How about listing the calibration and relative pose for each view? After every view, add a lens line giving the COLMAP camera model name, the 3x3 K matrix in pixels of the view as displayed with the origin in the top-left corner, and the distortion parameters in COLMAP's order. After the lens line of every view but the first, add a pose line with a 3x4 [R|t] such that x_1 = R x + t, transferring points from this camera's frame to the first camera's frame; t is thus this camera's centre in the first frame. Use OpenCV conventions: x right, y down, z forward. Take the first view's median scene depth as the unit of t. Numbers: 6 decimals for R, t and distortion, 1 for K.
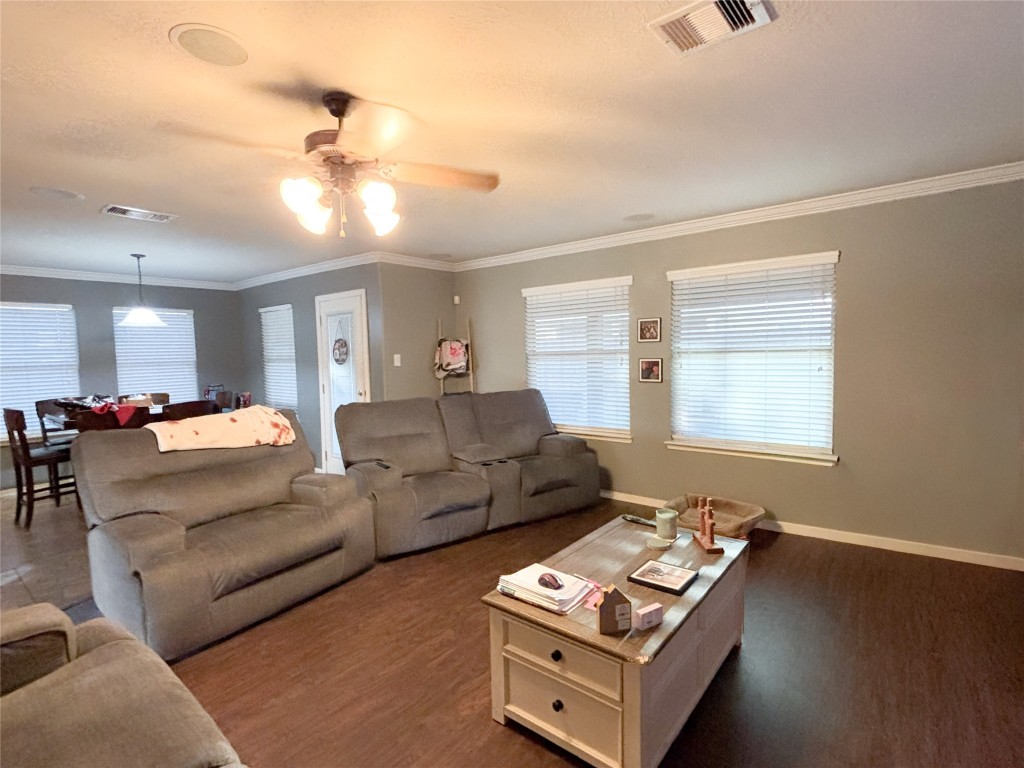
lens RADIAL K [[482.0, 0, 512.0], [0, 482.0, 384.0], [0, 0, 1]] dist [-0.000309, -0.000103]
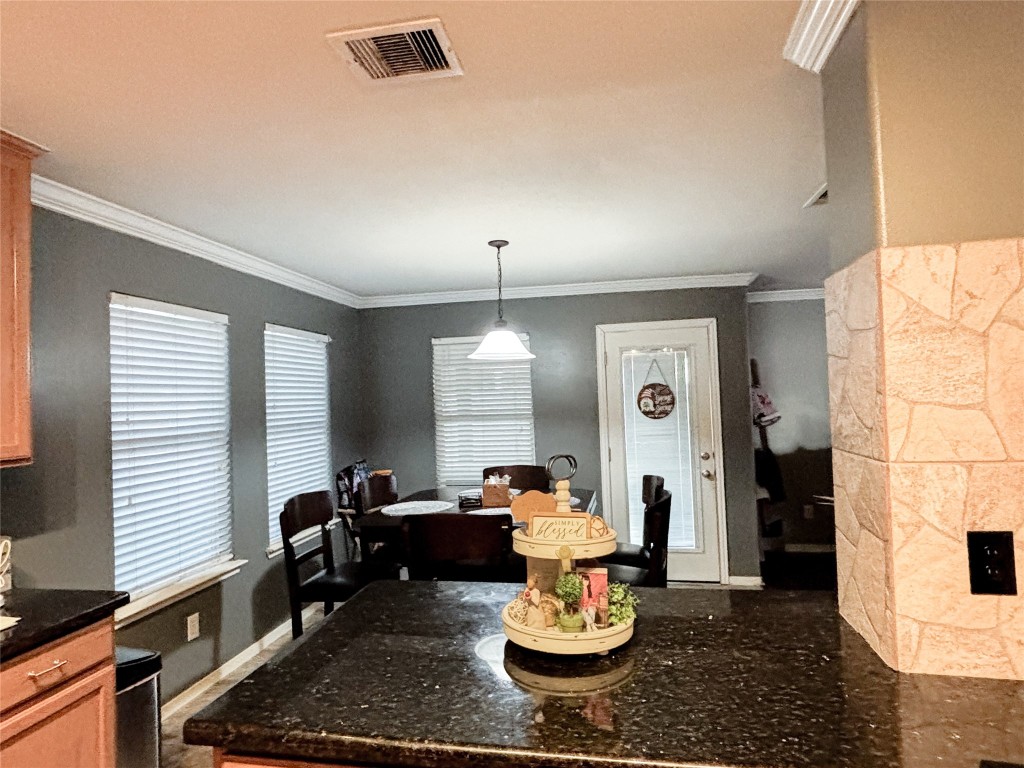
lens RADIAL K [[599.0, 0, 469.7], [0, 599.0, 384.0], [0, 0, 1]] dist [0.033046, -0.001831]
pose [[0.895597, 0.005338, 0.444835, -1.004922], [0.043156, 0.994170, -0.098816, -0.015815], [-0.442769, 0.107696, 0.890144, 0.320797]]
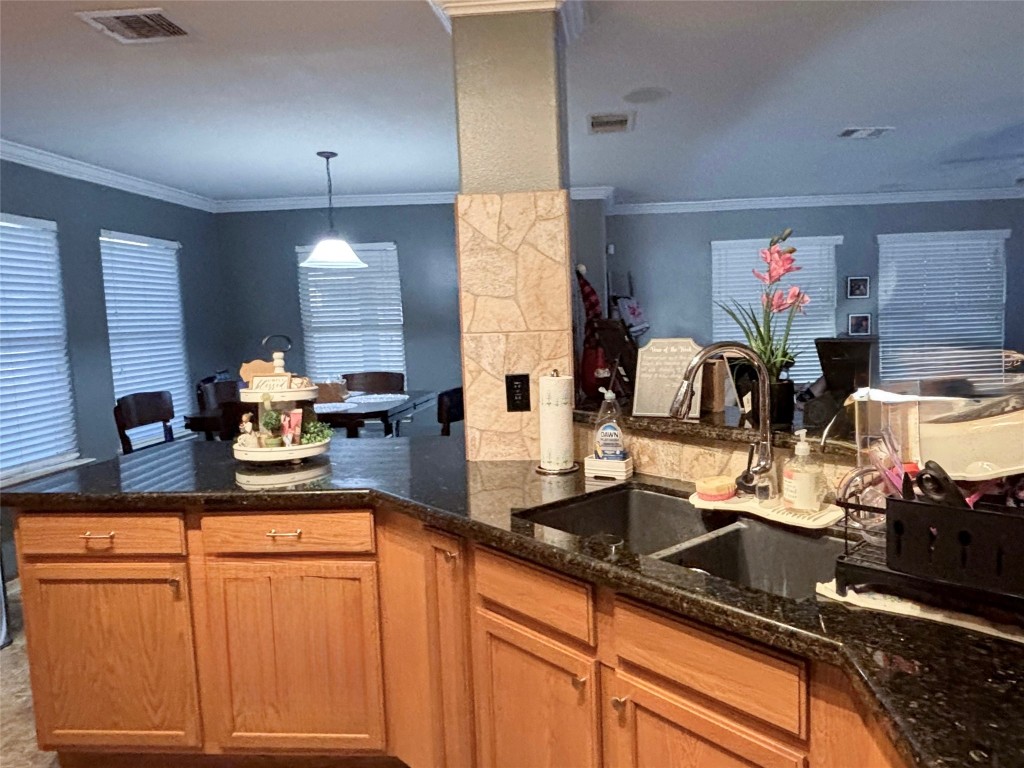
lens RADIAL K [[708.8, 0, 513.5], [0, 708.8, 403.7], [0, 0, 1]] dist [-0.008406, -0.004170]
pose [[0.830012, -0.072204, 0.553053, -0.974616], [0.052205, 0.997289, 0.051854, 0.019938], [-0.555298, -0.014167, 0.831531, 0.082625]]
